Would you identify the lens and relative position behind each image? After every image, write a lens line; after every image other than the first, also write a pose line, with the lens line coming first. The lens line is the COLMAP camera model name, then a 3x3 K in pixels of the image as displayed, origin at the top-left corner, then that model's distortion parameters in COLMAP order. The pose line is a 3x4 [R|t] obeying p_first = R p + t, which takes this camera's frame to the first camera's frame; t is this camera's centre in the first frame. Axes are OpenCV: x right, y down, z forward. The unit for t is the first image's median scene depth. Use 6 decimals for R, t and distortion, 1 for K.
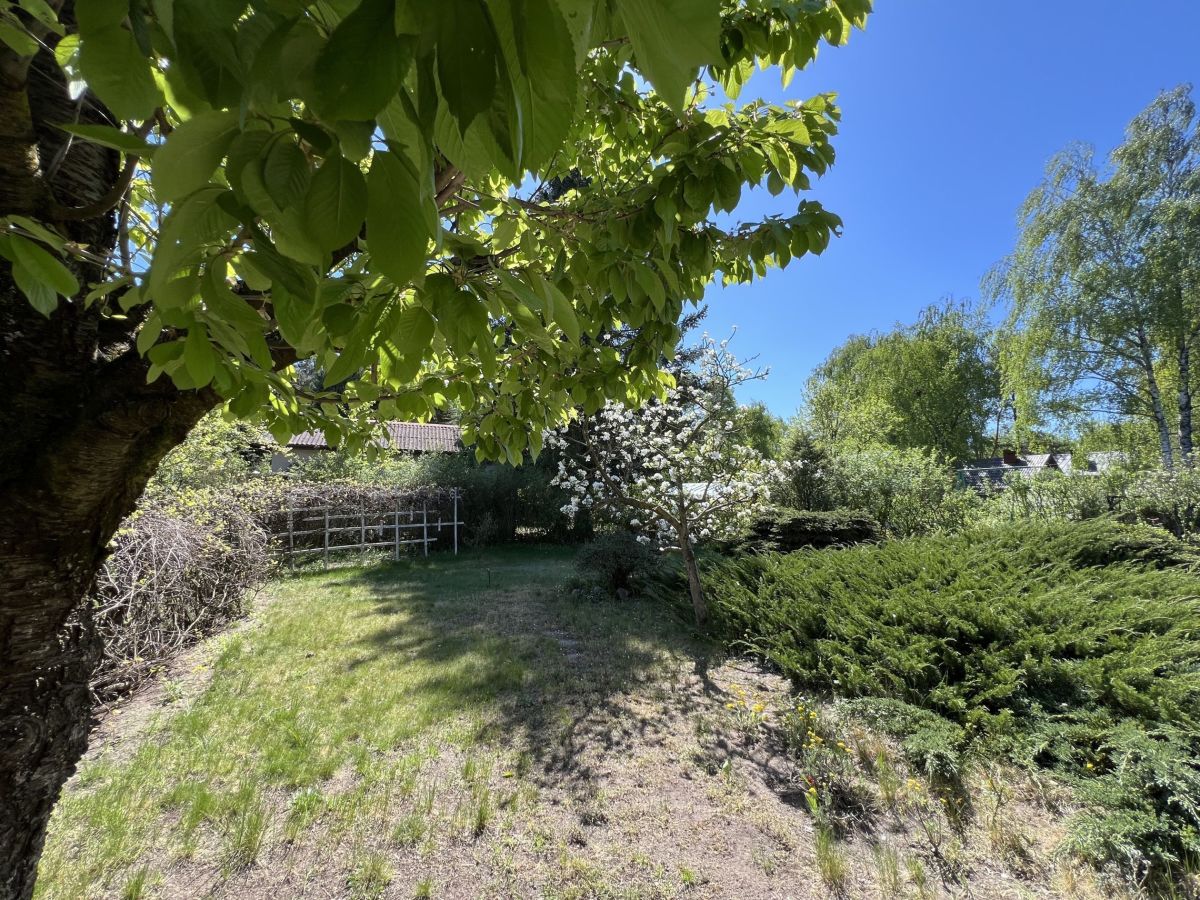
lens RADIAL K [[480.8, 0, 600.8], [0, 480.8, 450.4], [0, 0, 1]] dist [-0.000203, 0.000227]
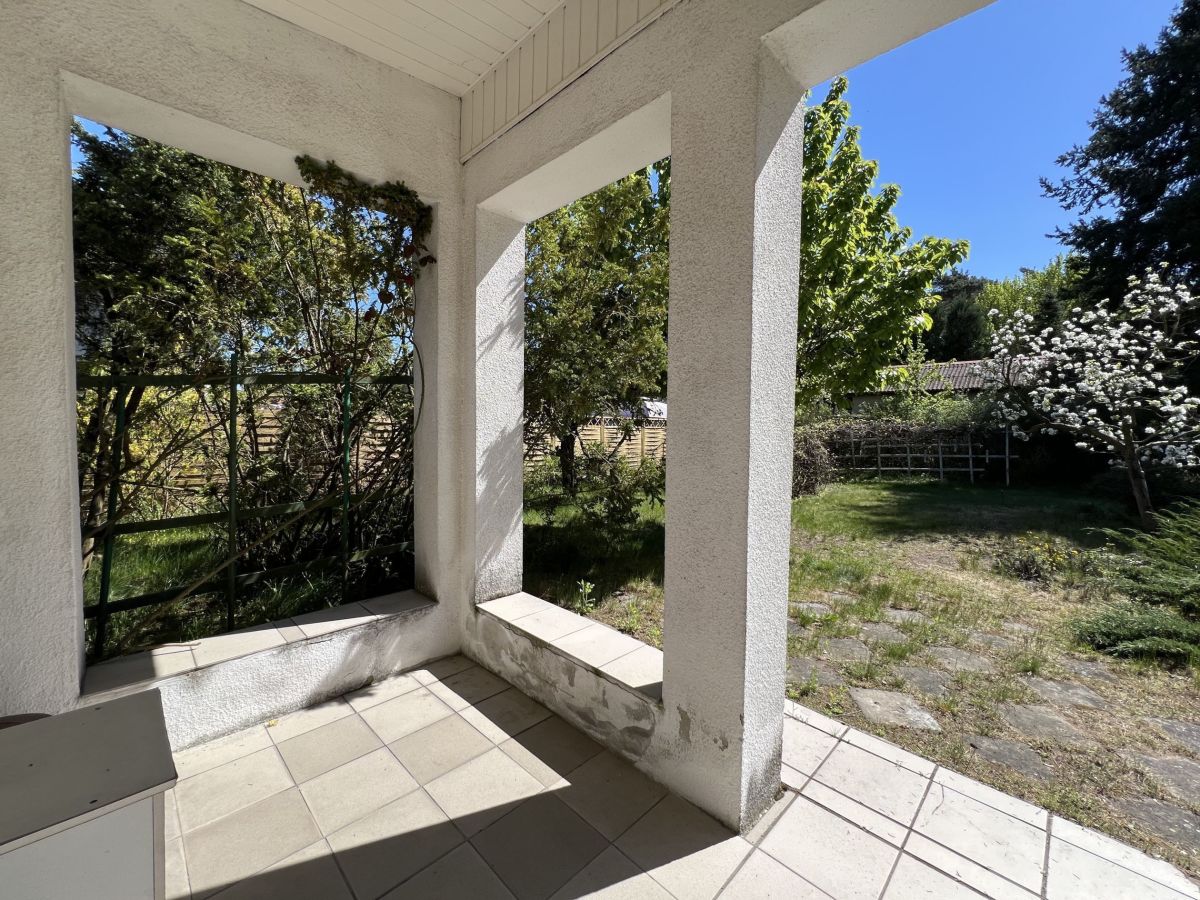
lens RADIAL K [[480.8, 0, 600.1], [0, 480.8, 450.0], [0, 0, 1]] dist [-0.000203, 0.000227]
pose [[0.422556, 0.026088, -0.905961, 0.316910], [0.085112, 0.994026, 0.068322, -0.010012], [0.902332, -0.105978, 0.417811, -0.273109]]
